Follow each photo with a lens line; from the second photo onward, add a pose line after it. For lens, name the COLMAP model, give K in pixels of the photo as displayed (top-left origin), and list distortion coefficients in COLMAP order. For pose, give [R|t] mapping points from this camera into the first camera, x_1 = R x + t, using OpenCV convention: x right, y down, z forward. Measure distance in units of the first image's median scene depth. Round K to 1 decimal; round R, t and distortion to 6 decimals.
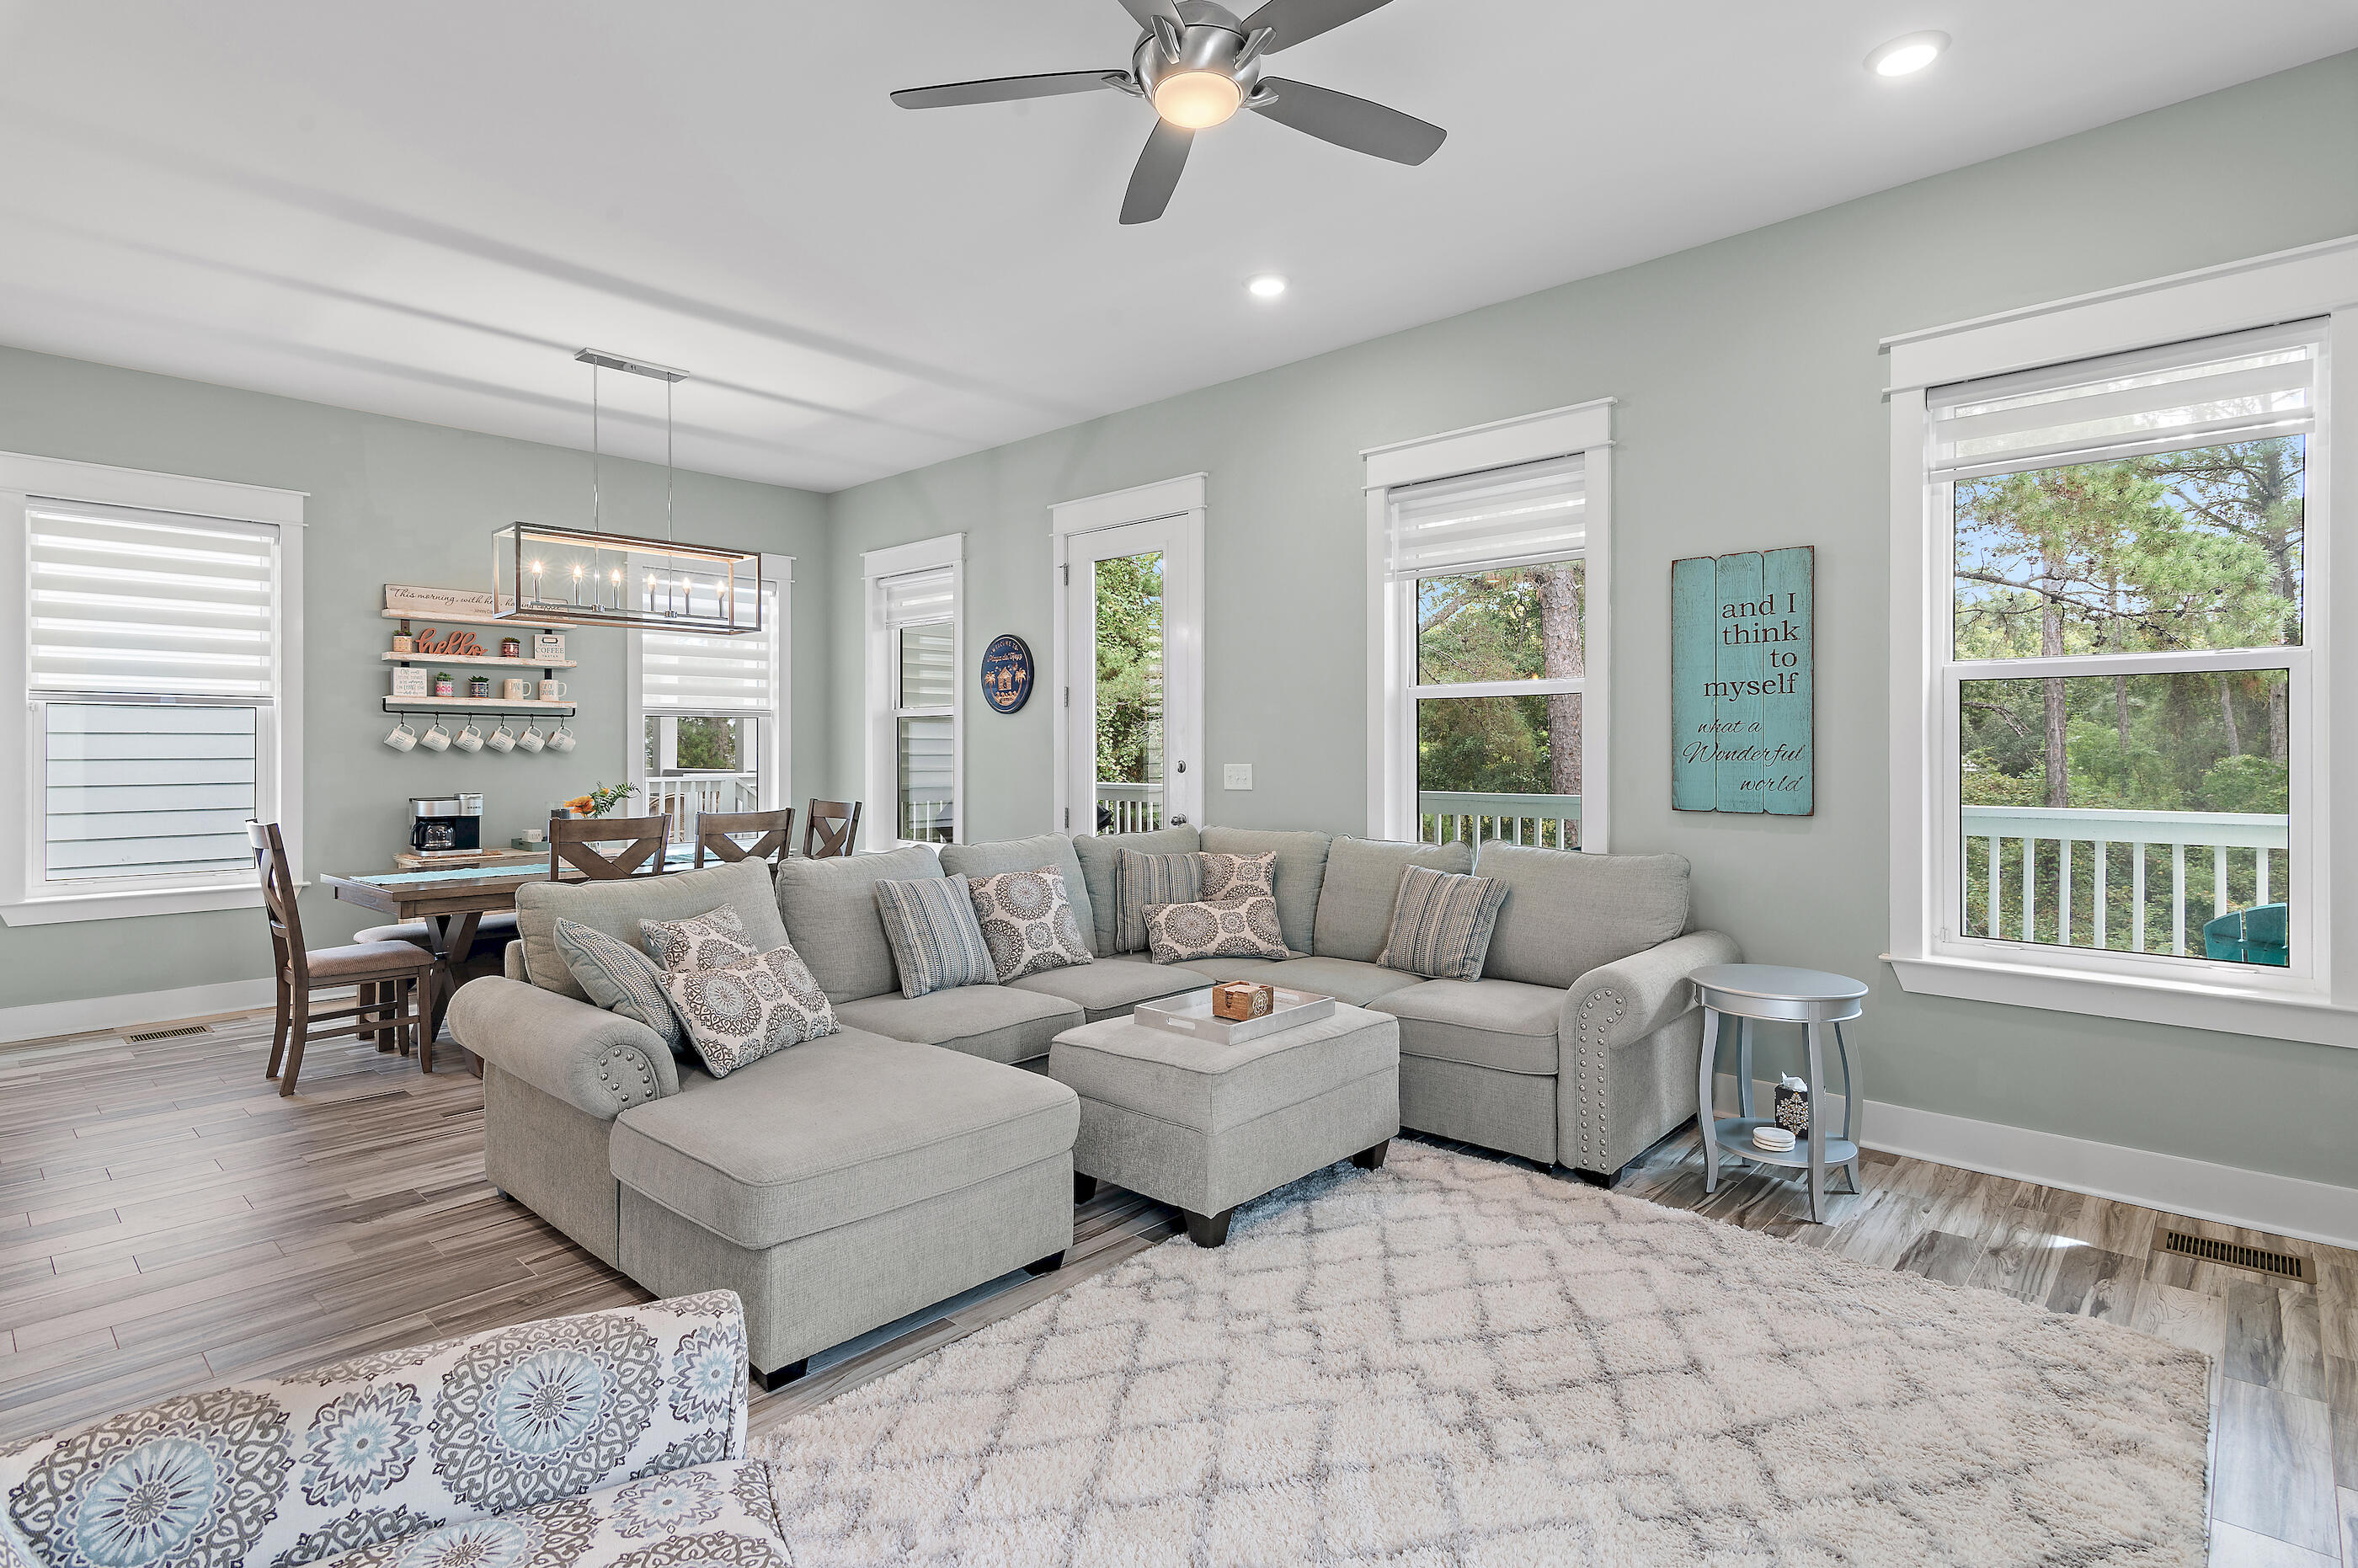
lens RADIAL K [[1174.5, 0, 1193.5], [0, 1174.5, 746.4], [0, 0, 1]] dist [0.015365, -0.000032]
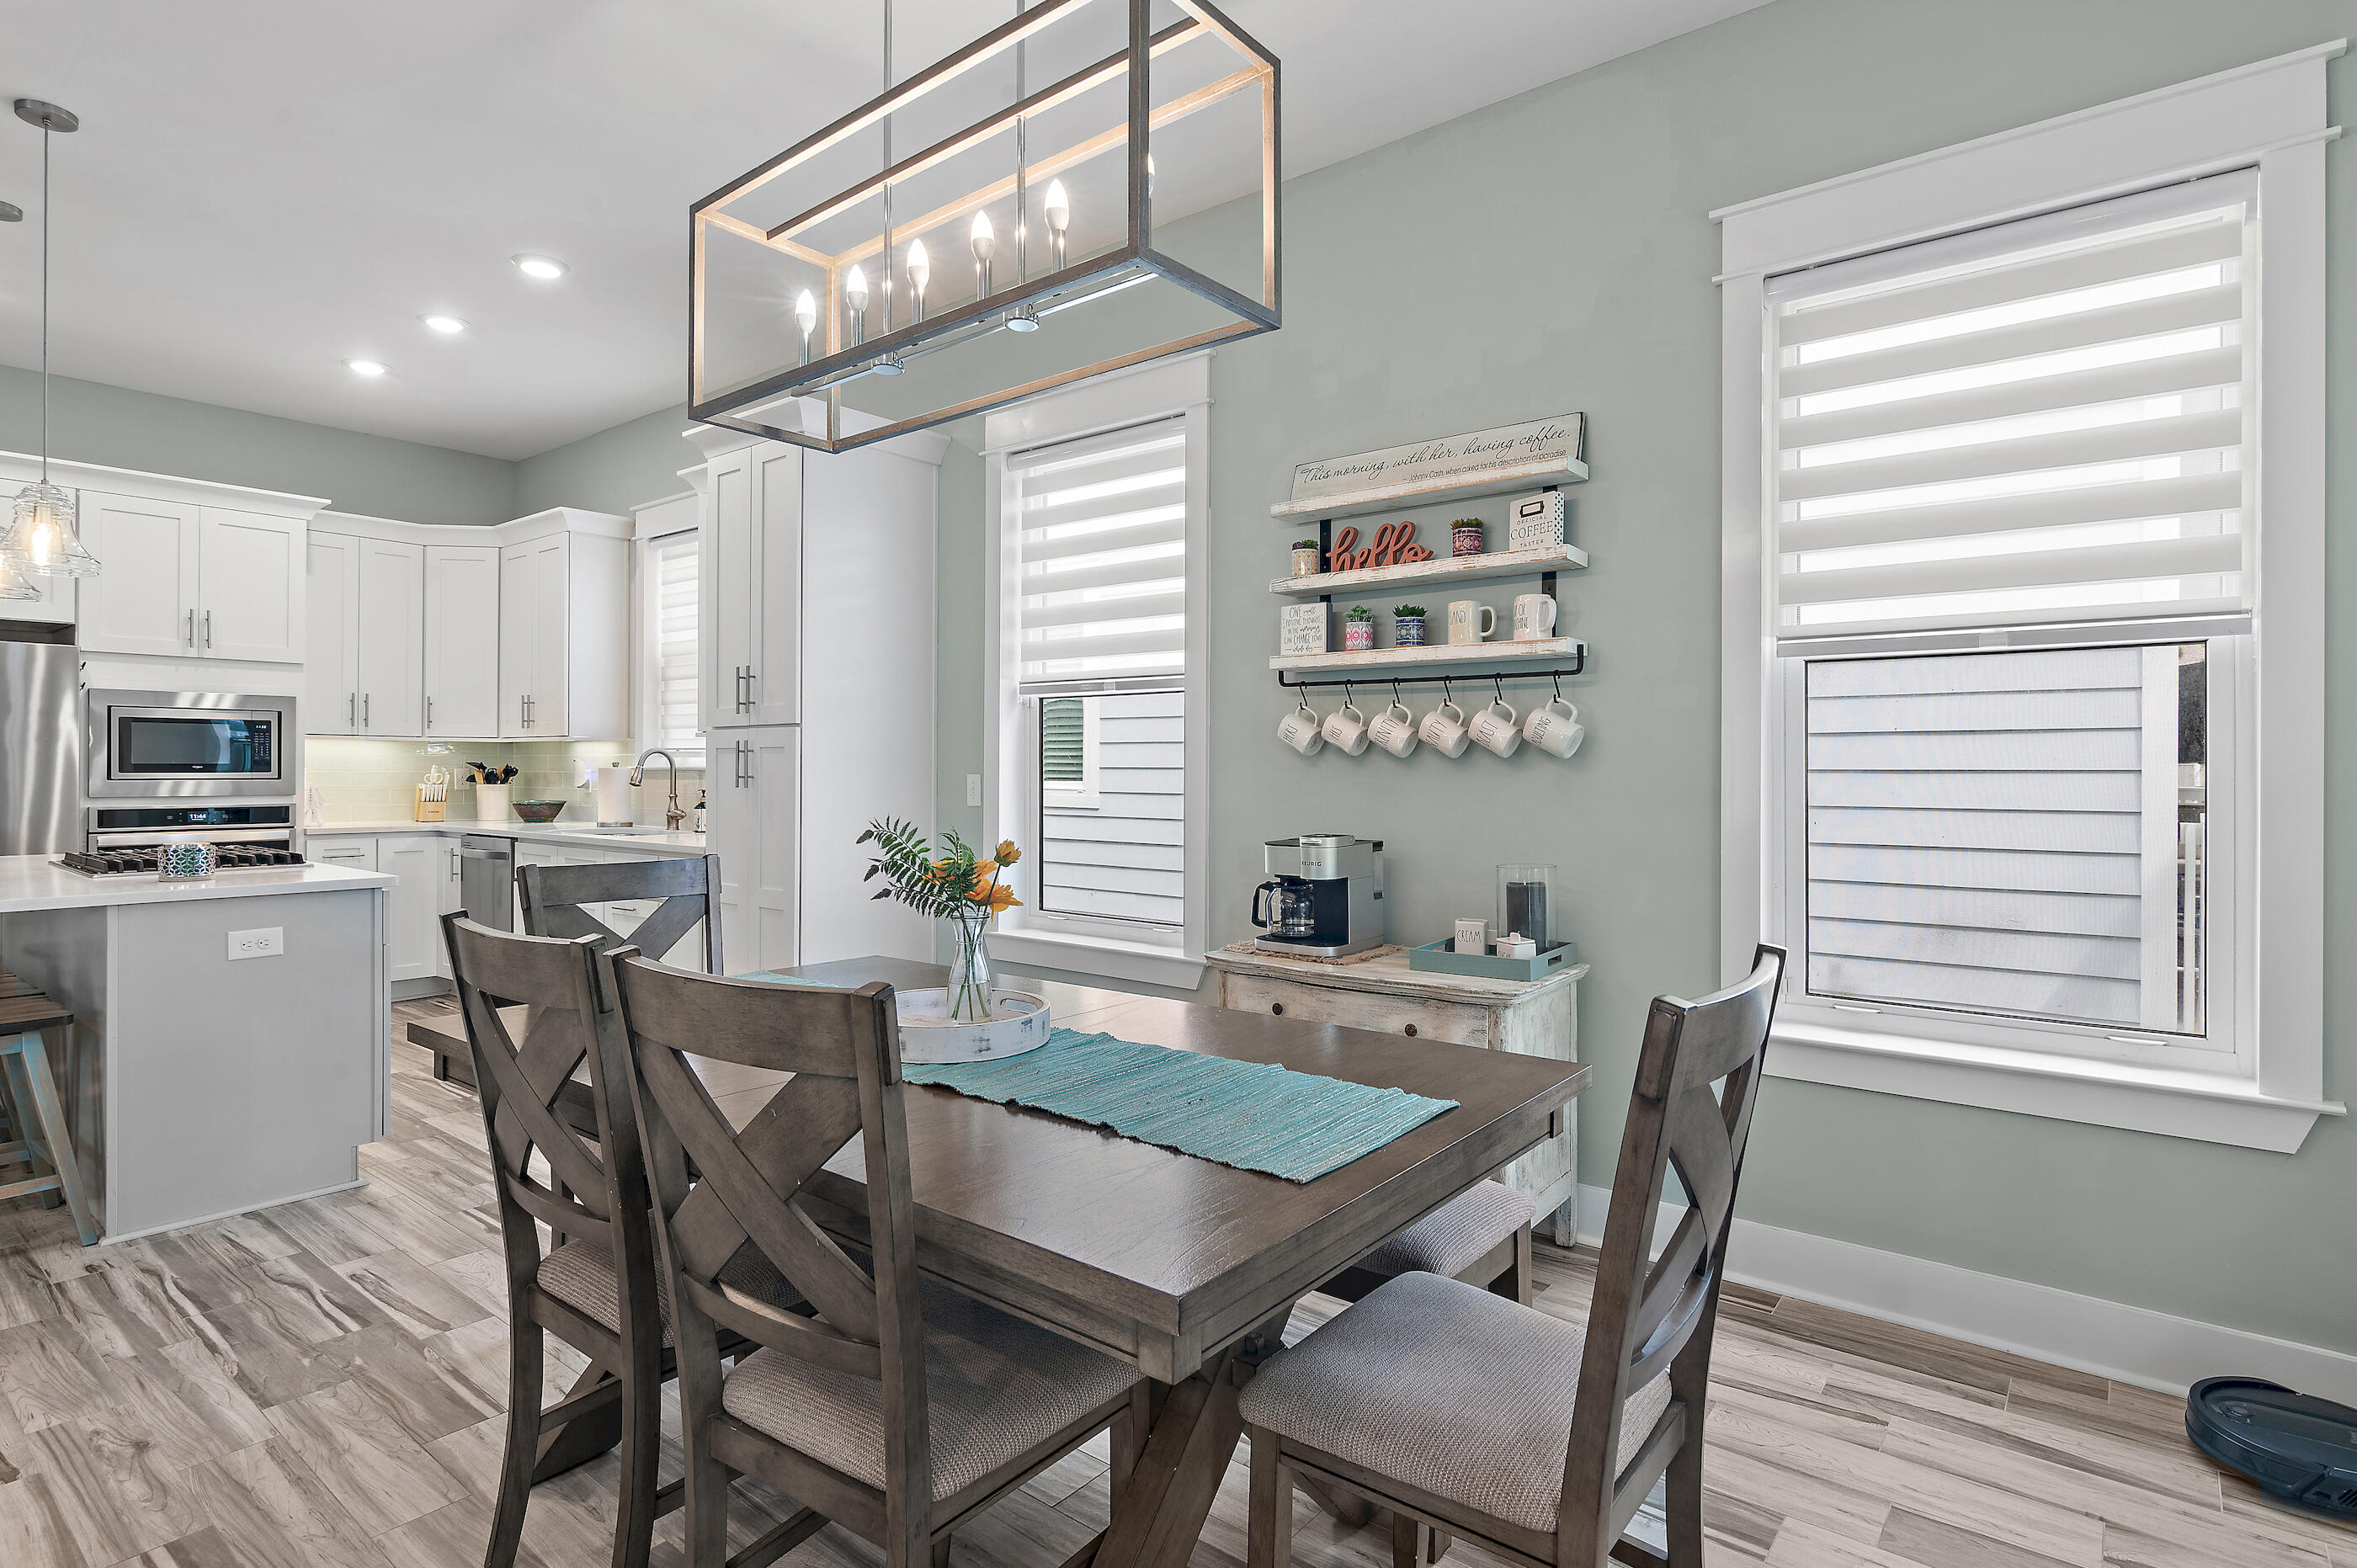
lens RADIAL K [[1197.8, 0, 1172.7], [0, 1197.8, 757.2], [0, 0, 1]] dist [-0.005338, 0.001577]
pose [[0.065830, -0.004748, -0.997820, -0.105670], [0.000684, 0.999989, -0.004714, 0.009335], [0.997831, -0.000372, 0.065833, 0.945612]]
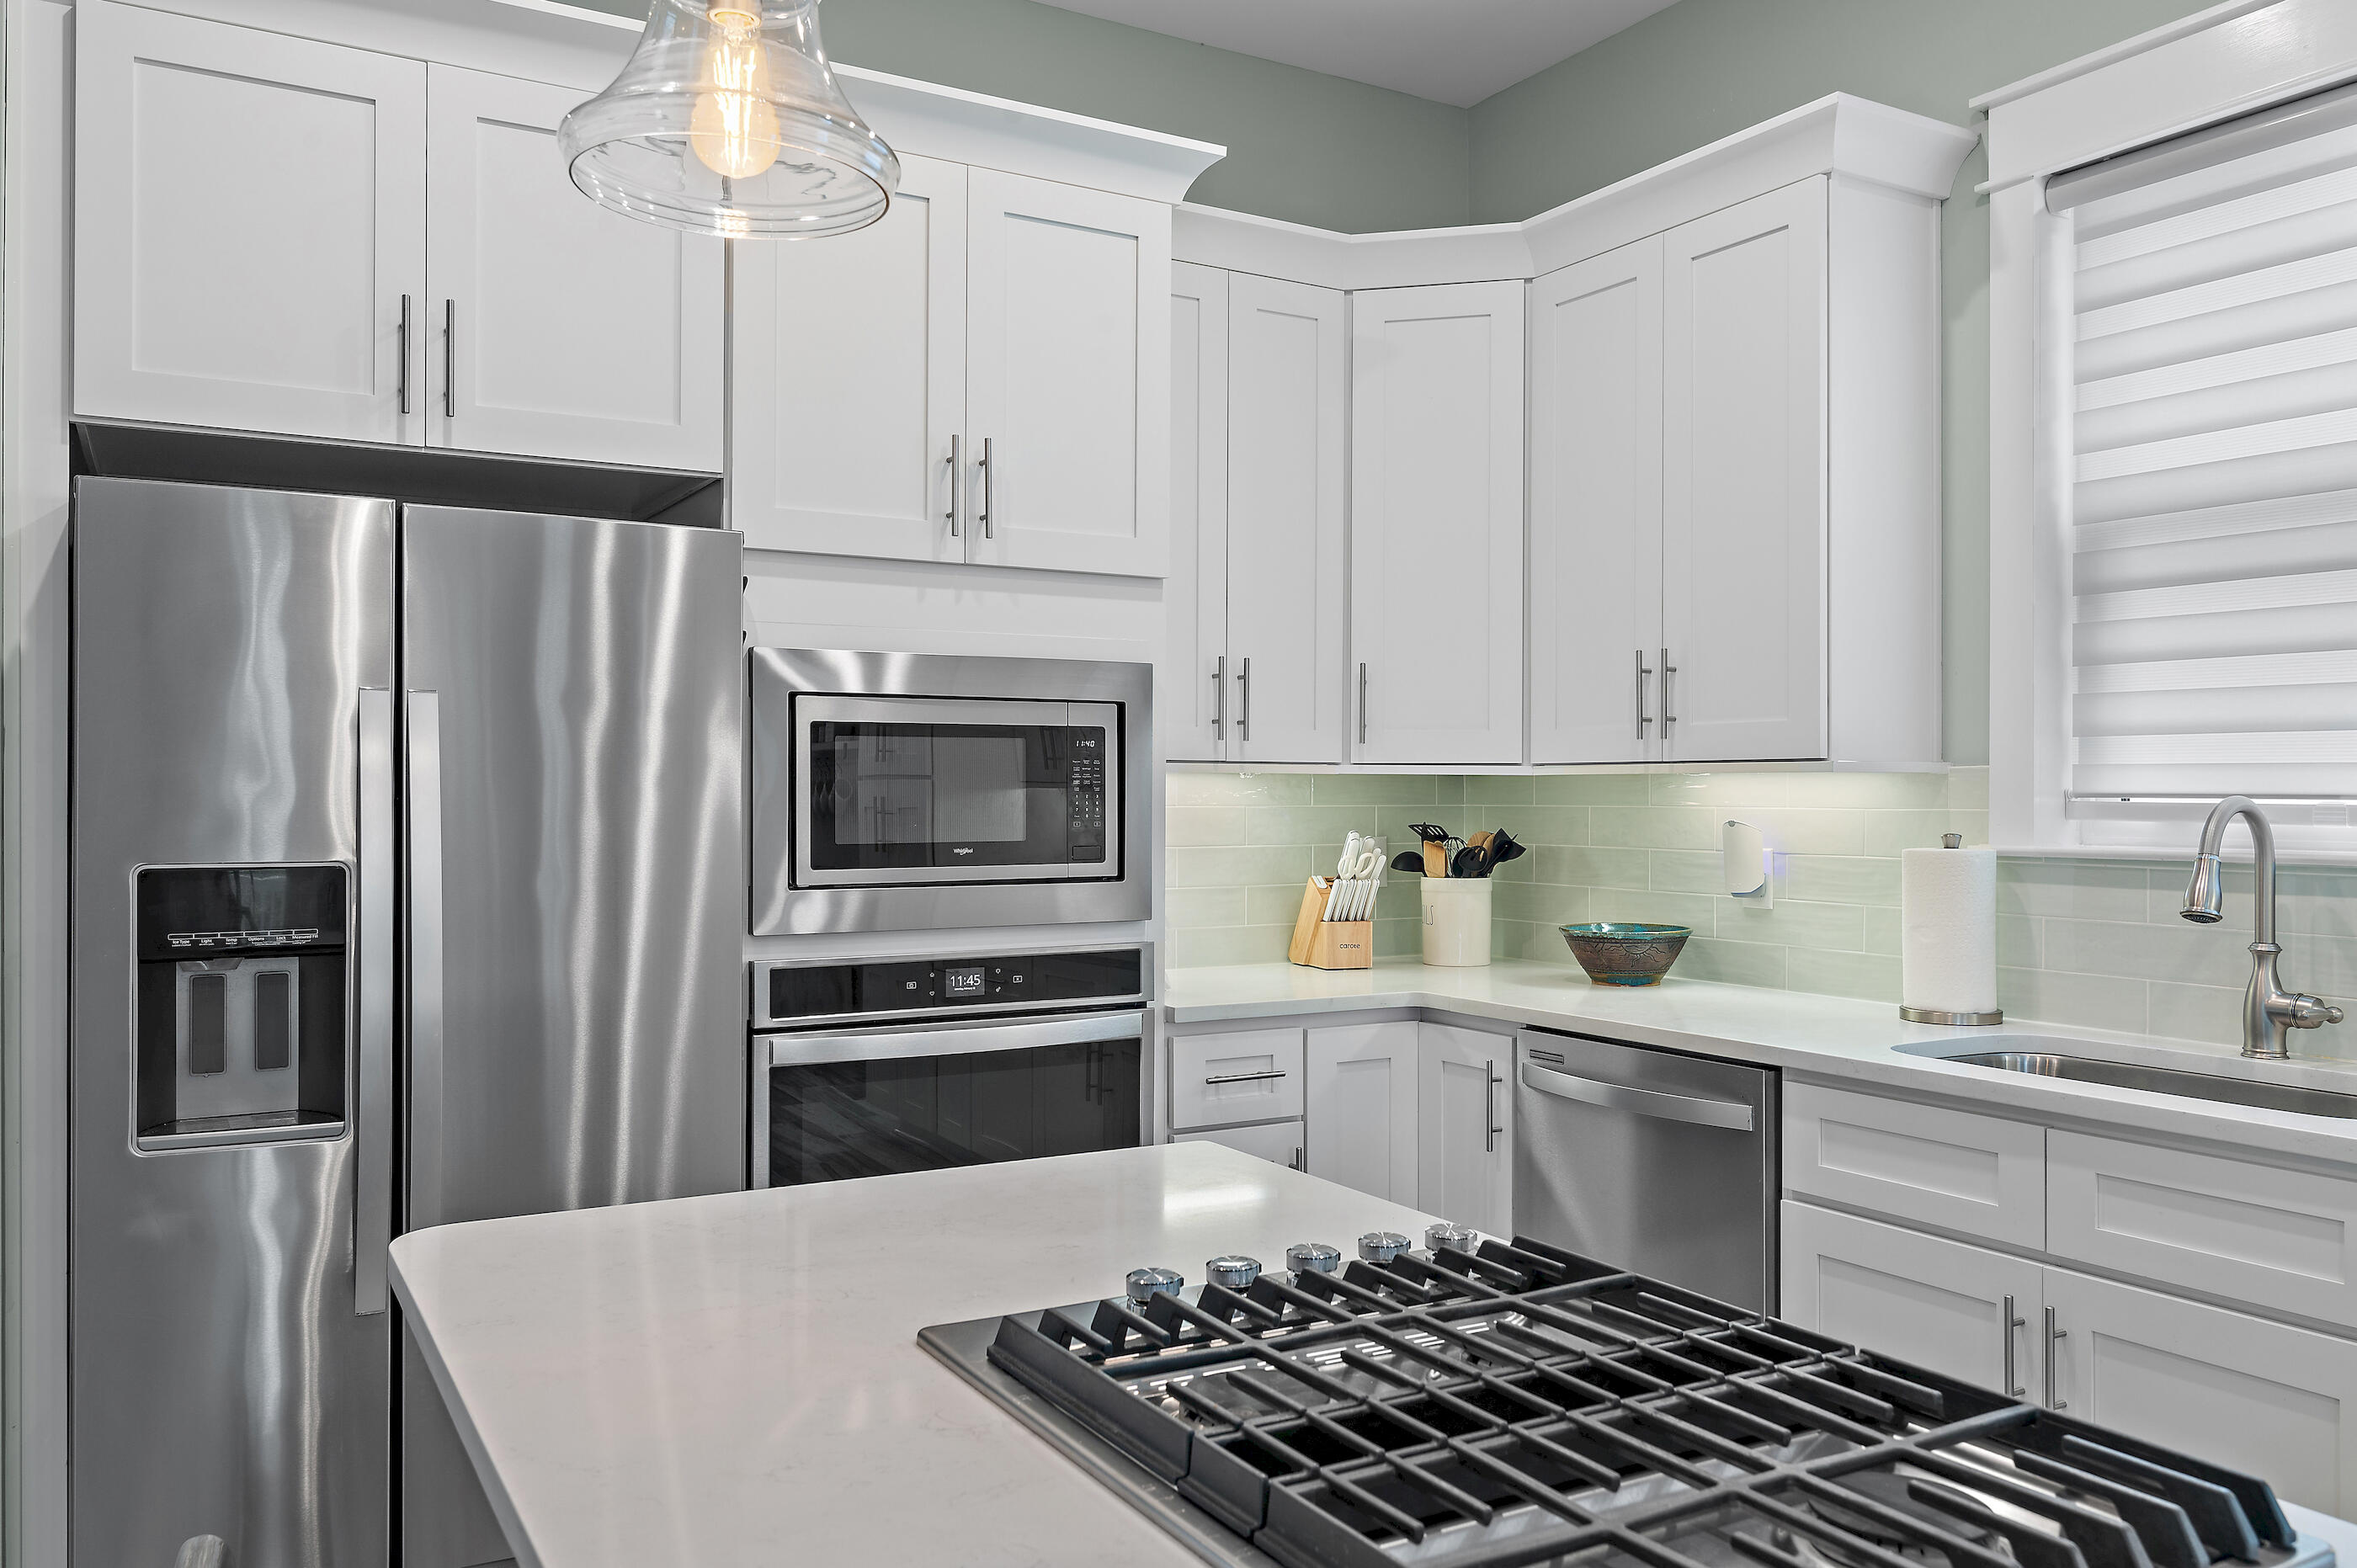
lens RADIAL K [[1749.5, 0, 1182.3], [0, 1749.5, 783.9], [0, 0, 1]] dist [-0.001362, 0.001888]
pose [[-0.294563, -0.001209, -0.955631, -0.606543], [0.004110, 0.999988, -0.002532, -0.006301], [0.955623, -0.004674, -0.294554, 0.464017]]
